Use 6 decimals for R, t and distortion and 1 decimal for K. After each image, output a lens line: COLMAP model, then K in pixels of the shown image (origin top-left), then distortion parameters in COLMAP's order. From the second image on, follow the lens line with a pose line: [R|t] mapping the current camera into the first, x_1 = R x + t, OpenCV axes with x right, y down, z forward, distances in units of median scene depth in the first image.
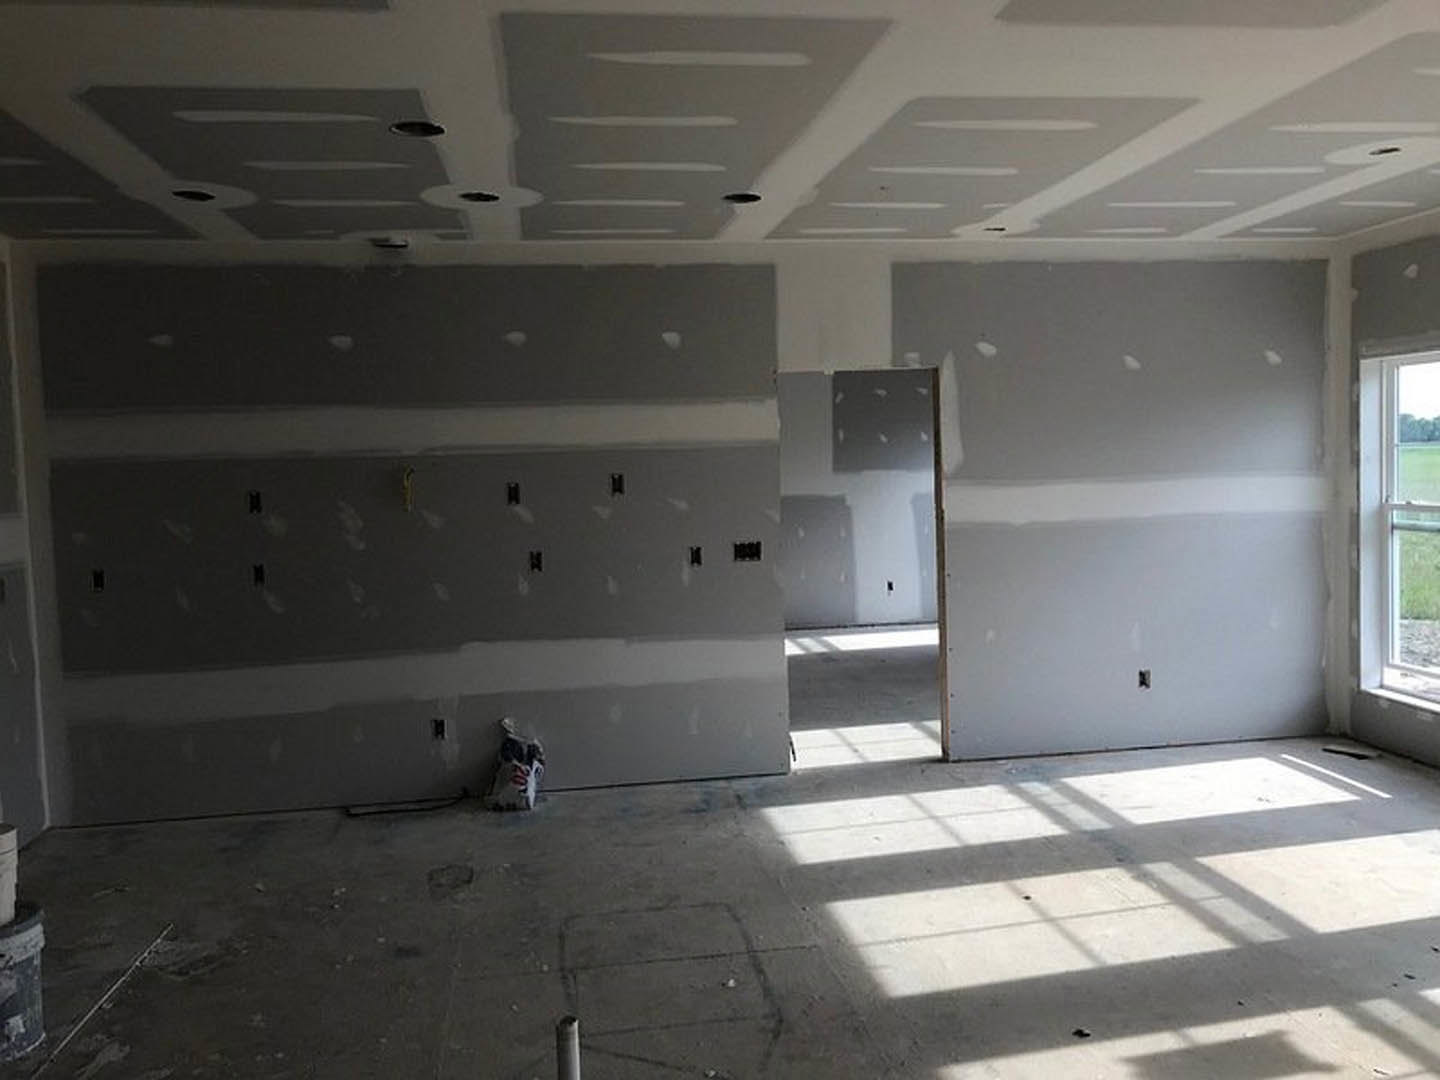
lens RADIAL K [[1168.8, 0, 720.5], [0, 1168.8, 522.6], [0, 0, 1]] dist [0.081612, -0.108881]
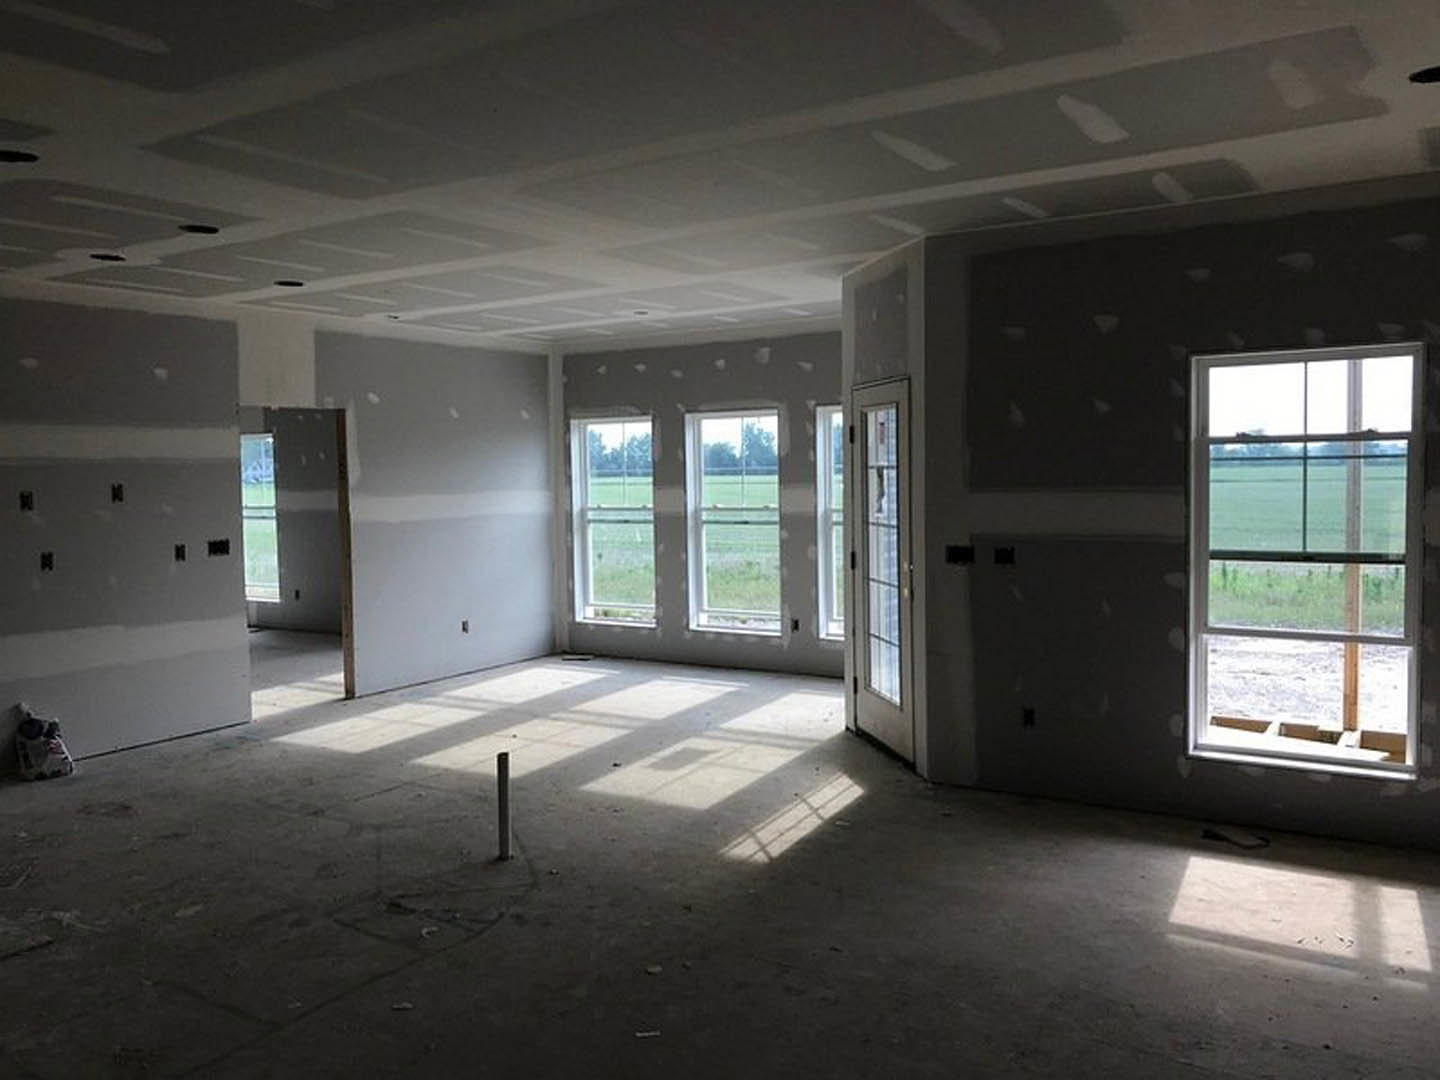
lens RADIAL K [[1190.8, 0, 721.4], [0, 1190.8, 538.0], [0, 0, 1]] dist [-0.005375, -0.000114]
pose [[0.656792, -0.025218, 0.753650, -0.581445], [0.037030, 0.999313, 0.001167, 0.032885], [-0.753162, 0.027141, 0.657275, -0.239786]]
